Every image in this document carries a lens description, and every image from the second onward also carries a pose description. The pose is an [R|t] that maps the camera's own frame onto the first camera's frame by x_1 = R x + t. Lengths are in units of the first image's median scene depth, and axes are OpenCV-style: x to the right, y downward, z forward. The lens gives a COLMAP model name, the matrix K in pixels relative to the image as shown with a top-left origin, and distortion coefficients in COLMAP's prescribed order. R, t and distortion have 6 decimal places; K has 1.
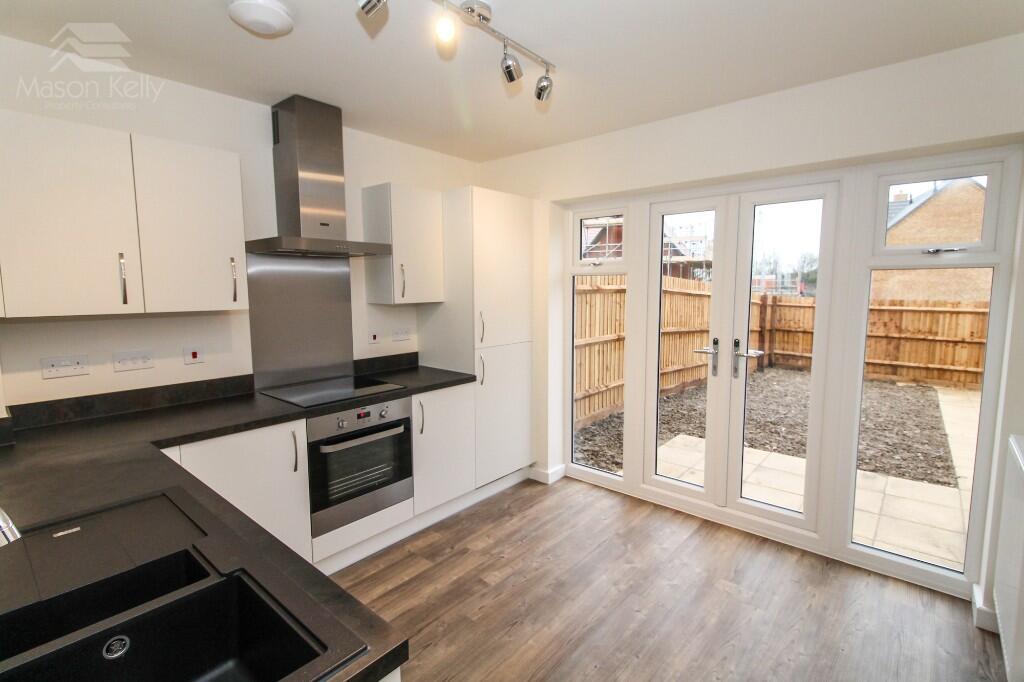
lens RADIAL K [[481.4, 0, 513.1], [0, 481.4, 333.9], [0, 0, 1]] dist [0.006728, 0.000099]
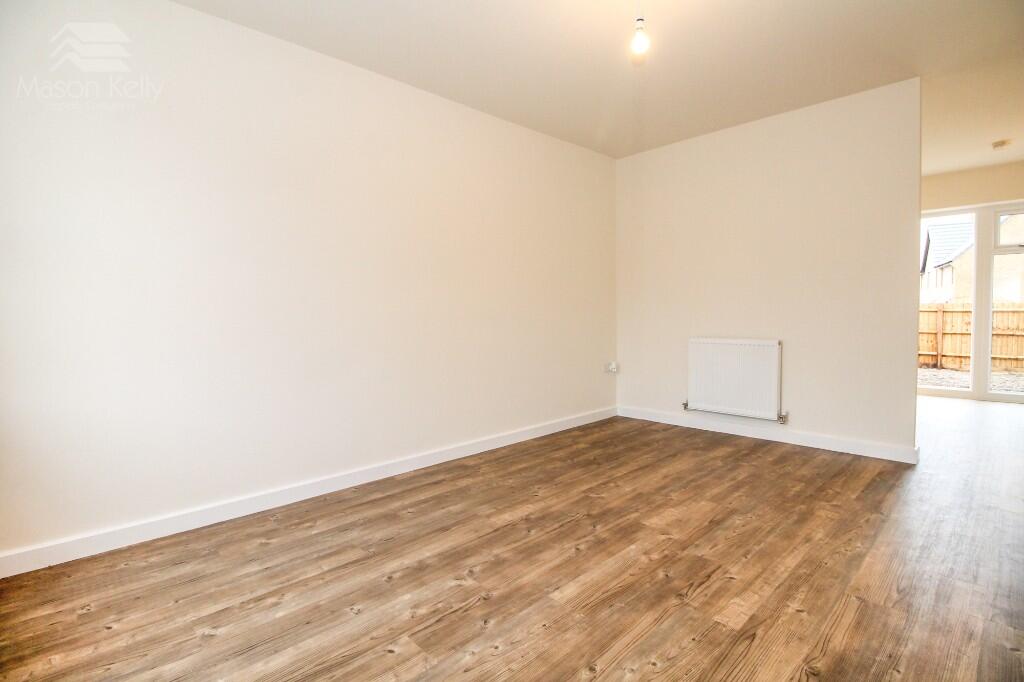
lens RADIAL K [[489.5, 0, 514.7], [0, 489.5, 334.9], [0, 0, 1]] dist [-0.000045, -0.012354]
pose [[0.996261, -0.002869, -0.086343, -0.629297], [-0.002230, 0.998262, -0.058897, 0.188167], [0.086362, 0.058869, 0.994523, -0.673131]]
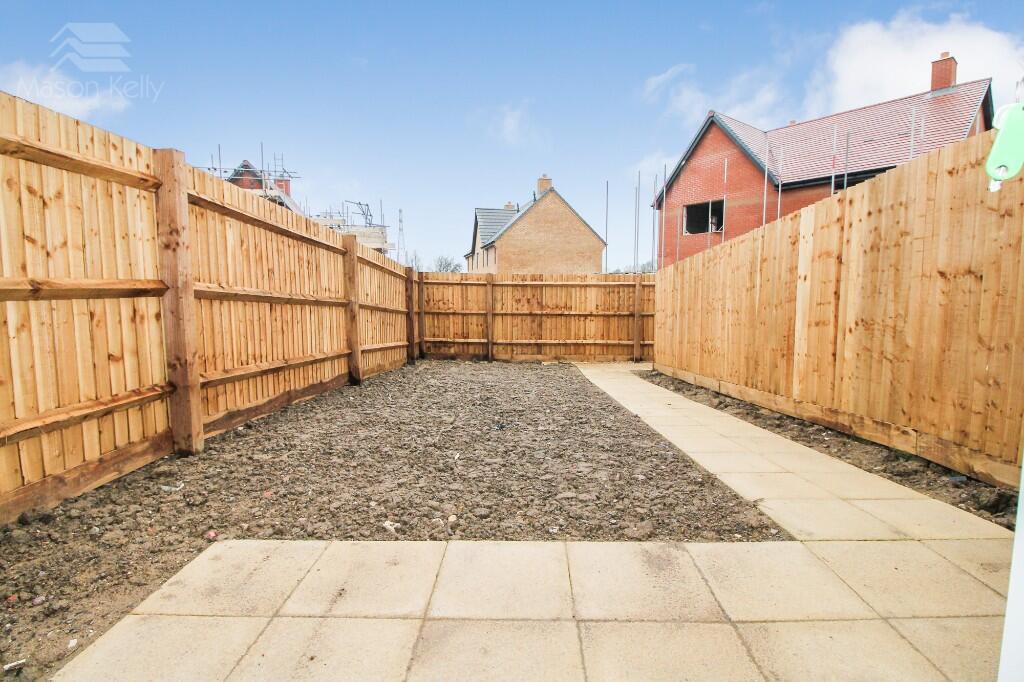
lens RADIAL K [[482.9, 0, 512.0], [0, 482.9, 341.0], [0, 0, 1]] dist [0.002339, -0.011858]
pose [[0.773325, -0.062529, 0.630918, 0.359255], [0.063361, 0.997765, 0.021225, 0.082400], [-0.630835, 0.023562, 0.775559, 0.701978]]
